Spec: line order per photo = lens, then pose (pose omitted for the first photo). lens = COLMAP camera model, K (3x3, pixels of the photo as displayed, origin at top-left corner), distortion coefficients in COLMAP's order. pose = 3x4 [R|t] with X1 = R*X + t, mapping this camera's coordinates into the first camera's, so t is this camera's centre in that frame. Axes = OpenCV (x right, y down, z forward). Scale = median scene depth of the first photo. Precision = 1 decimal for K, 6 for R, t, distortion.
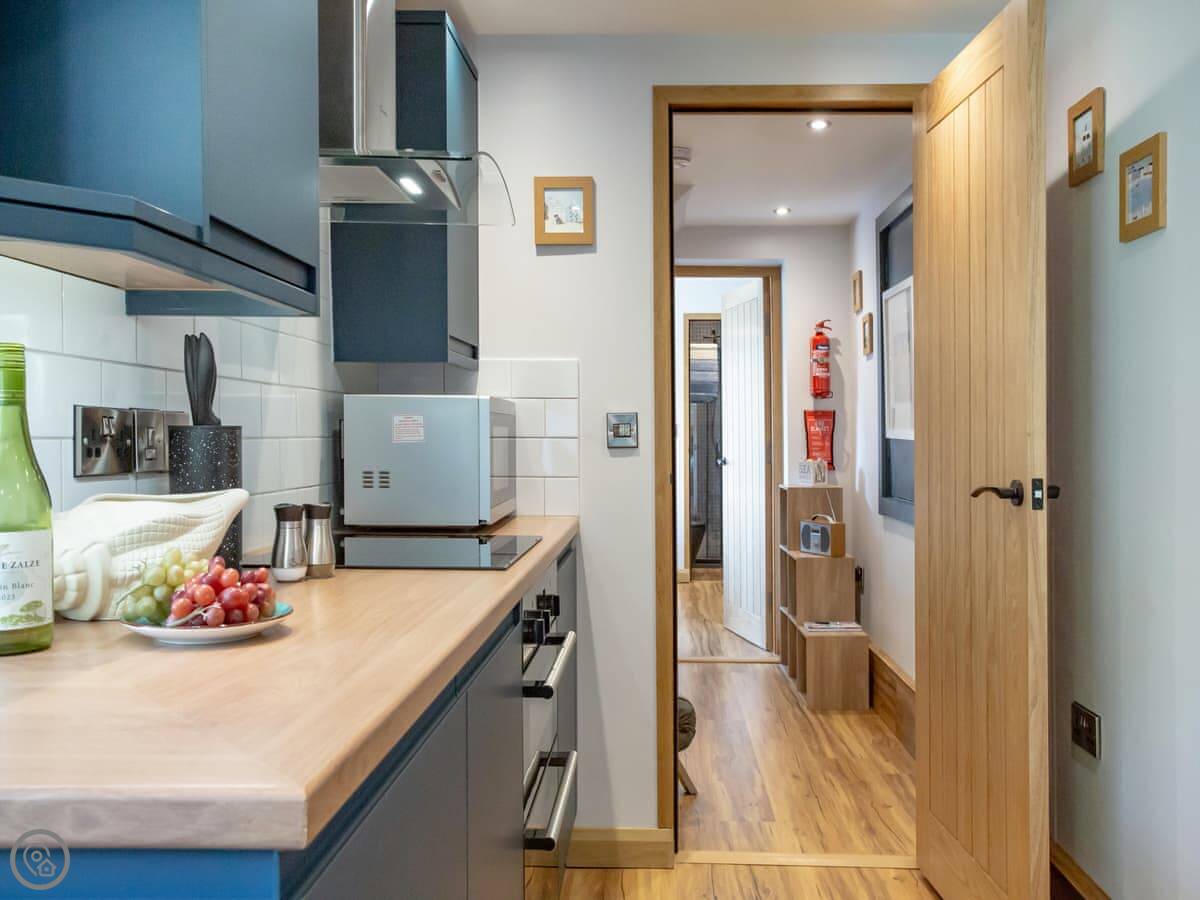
lens RADIAL K [[945.0, 0, 600.0], [0, 945.0, 450.0], [0, 0, 1]] dist [-0.000951, 0.000773]
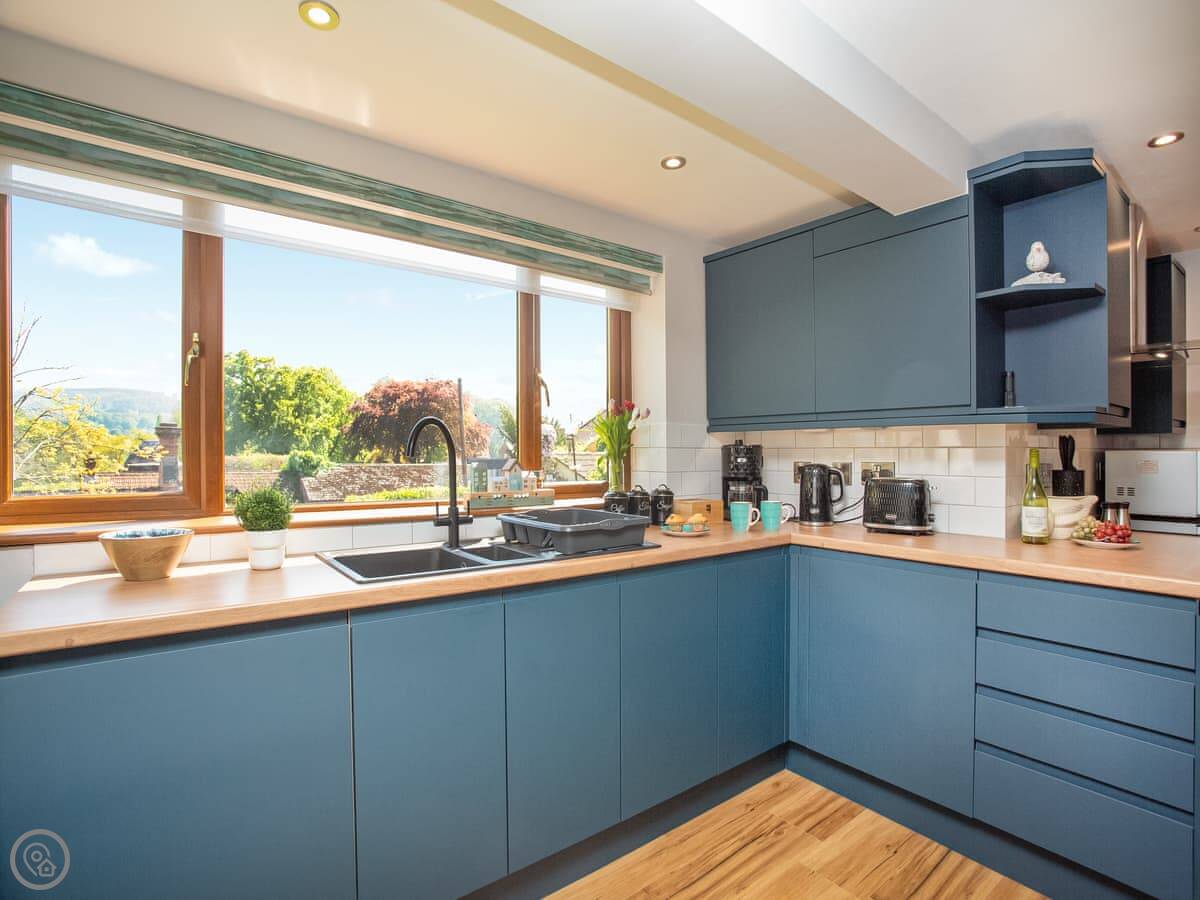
lens RADIAL K [[593.8, 0, 603.7], [0, 593.8, 462.4], [0, 0, 1]] dist [0.000336, -0.000018]
pose [[0.689733, 0.009694, -0.723999, -0.082567], [-0.004729, 0.999949, 0.008883, -0.038328], [0.724049, -0.002703, 0.689743, -0.729327]]
